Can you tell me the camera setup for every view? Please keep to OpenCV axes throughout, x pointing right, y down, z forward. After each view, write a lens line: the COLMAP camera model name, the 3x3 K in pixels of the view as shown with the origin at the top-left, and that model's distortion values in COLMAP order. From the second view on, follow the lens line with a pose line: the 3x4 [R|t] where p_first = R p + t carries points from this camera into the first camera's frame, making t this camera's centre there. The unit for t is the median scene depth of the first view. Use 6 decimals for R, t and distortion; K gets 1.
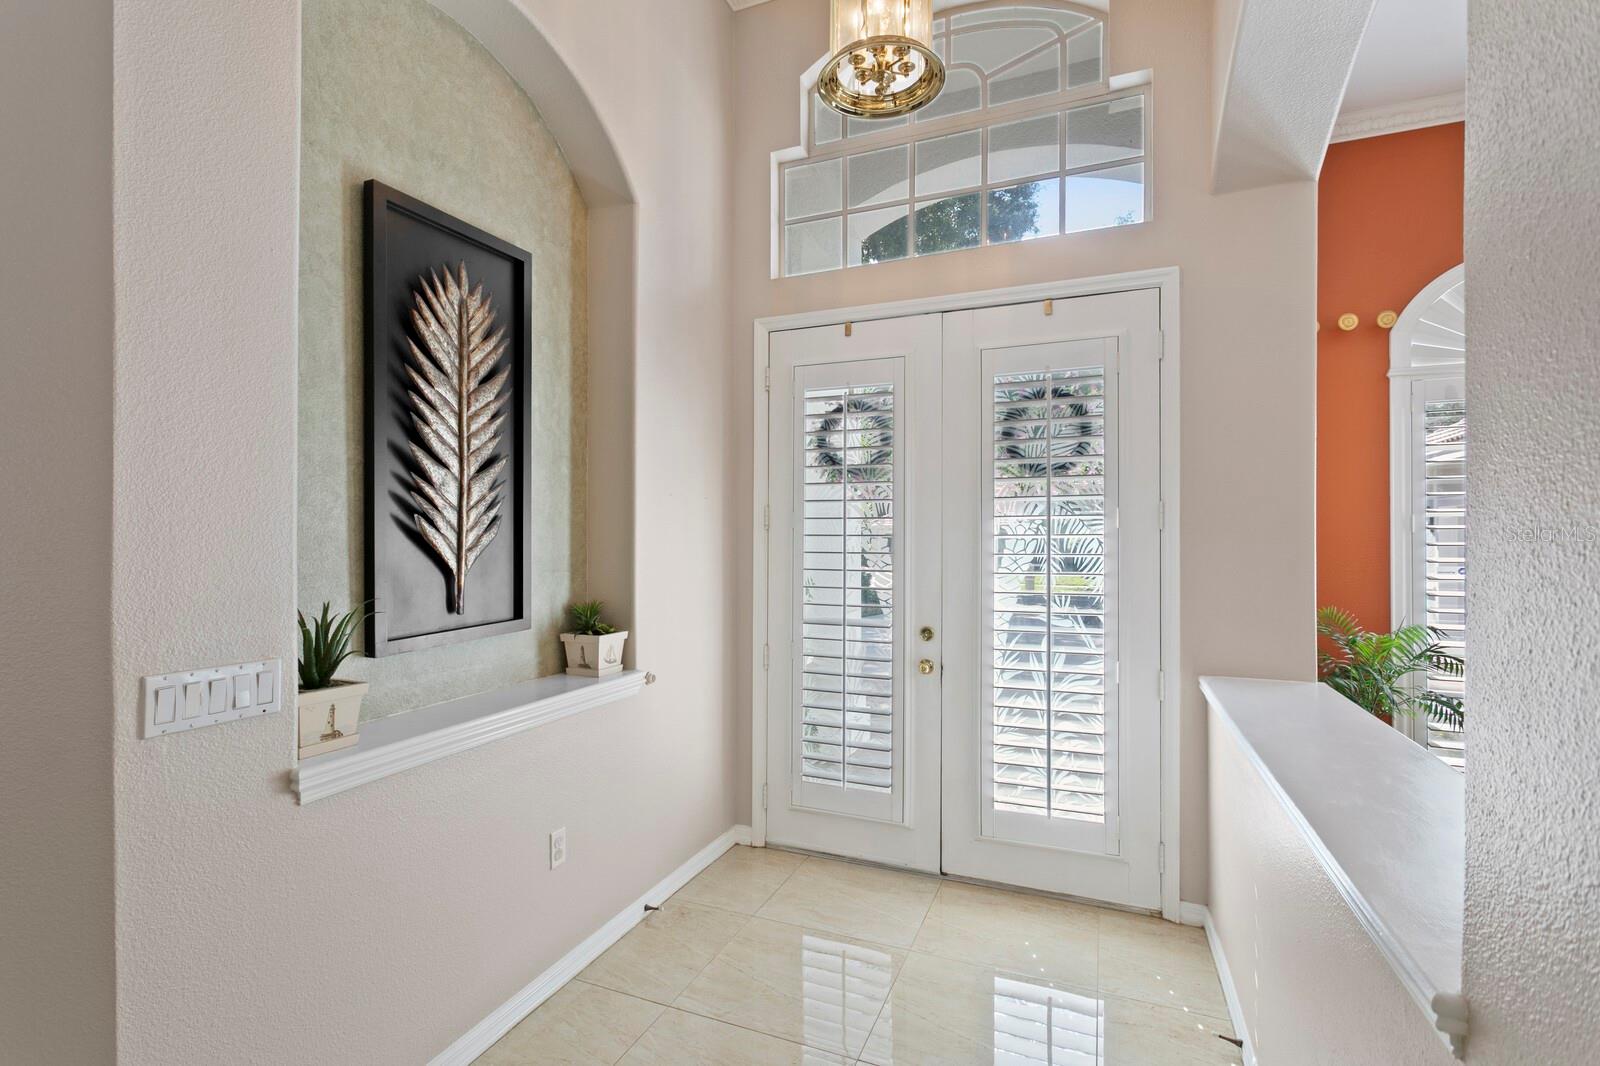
lens RADIAL K [[766.8, 0, 790.4], [0, 766.8, 524.7], [0, 0, 1]] dist [0.003401, -0.000372]
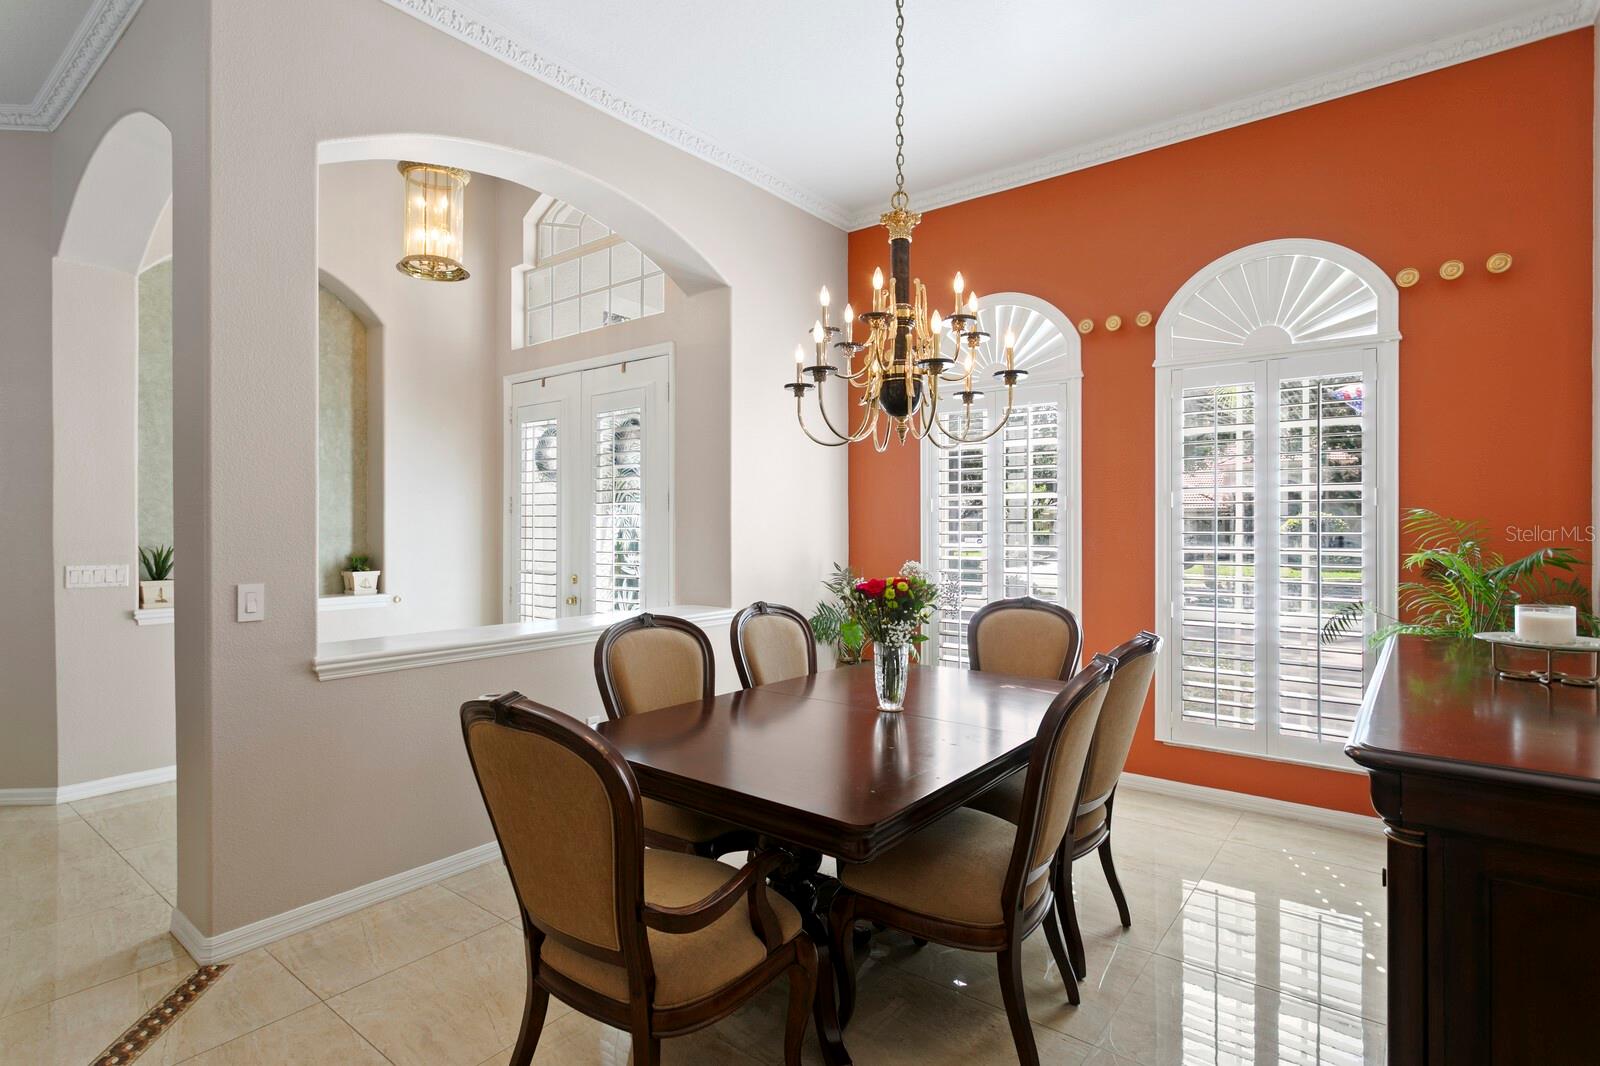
lens RADIAL K [[783.3, 0, 733.0], [0, 783.3, 509.2], [0, 0, 1]] dist [0.000067, 0.002598]
pose [[0.963210, -0.008349, -0.268619, 0.954307], [0.008590, 0.999963, -0.000278, 0.005052], [0.268611, -0.002040, 0.963247, -0.462570]]
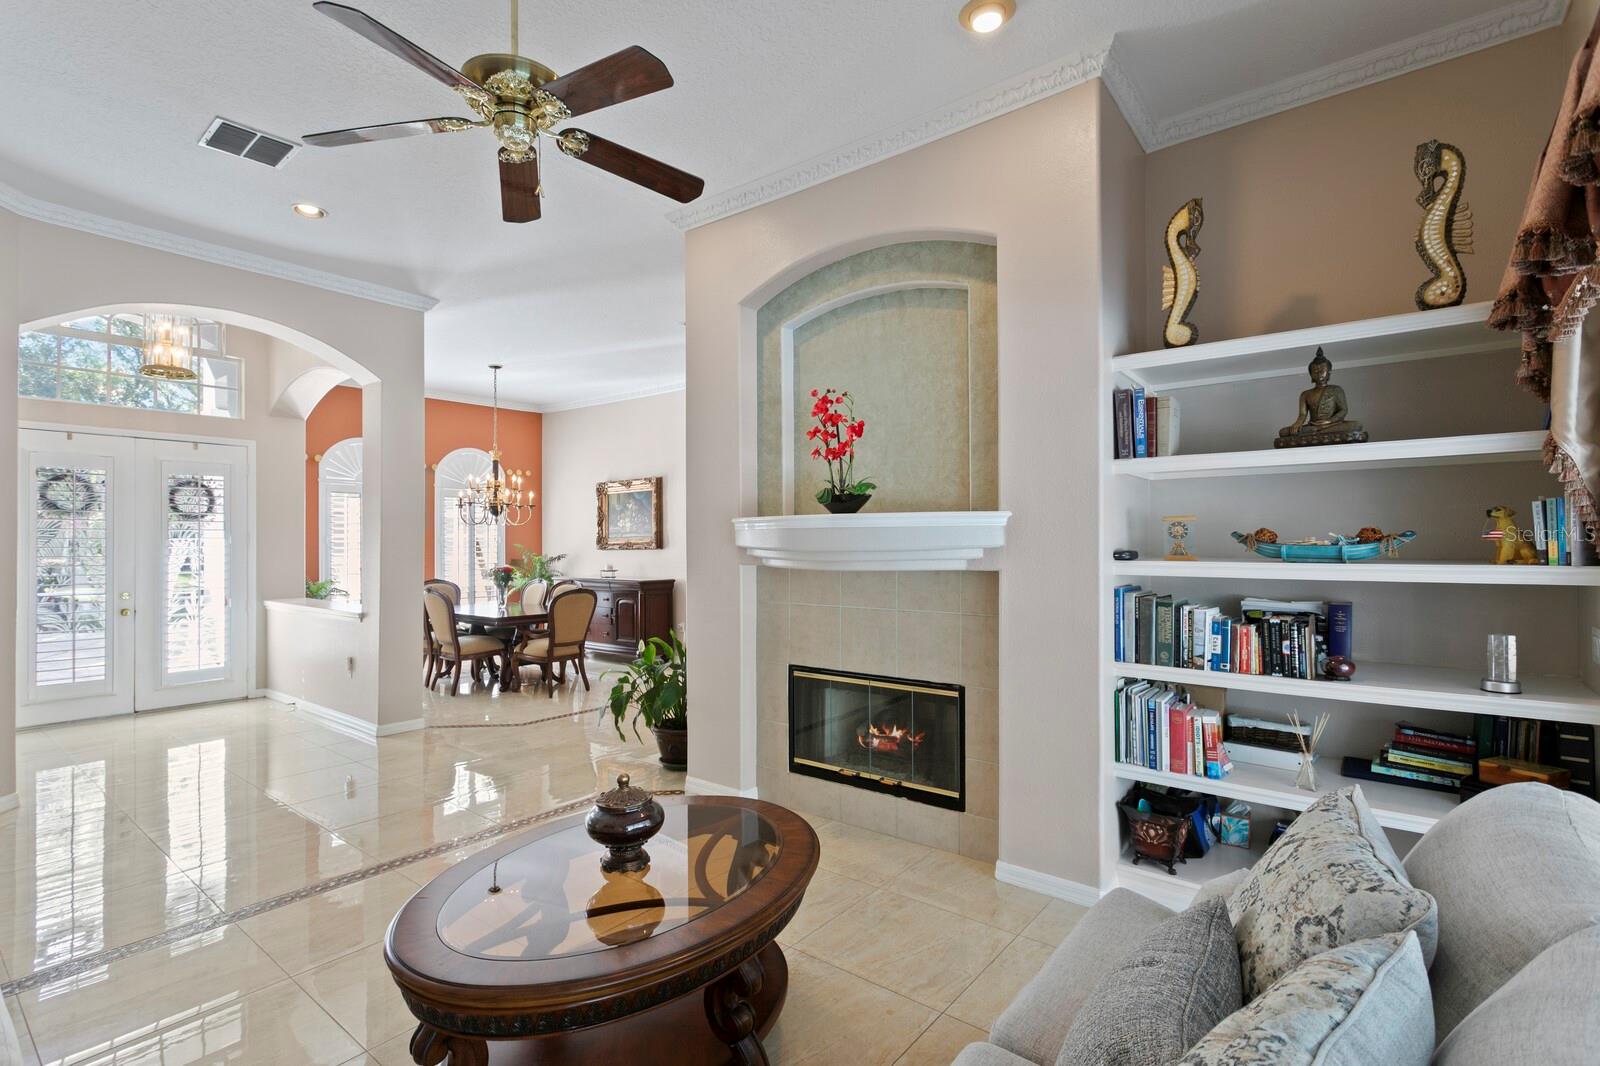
lens RADIAL K [[766.8, 0, 772.0], [0, 766.8, 540.7], [0, 0, 1]] dist [0.003401, -0.000372]
pose [[0.293356, -0.003733, 0.955996, -1.327220], [-0.009208, 0.999935, 0.006730, -0.035536], [-0.955959, -0.010777, 0.293302, -1.288414]]
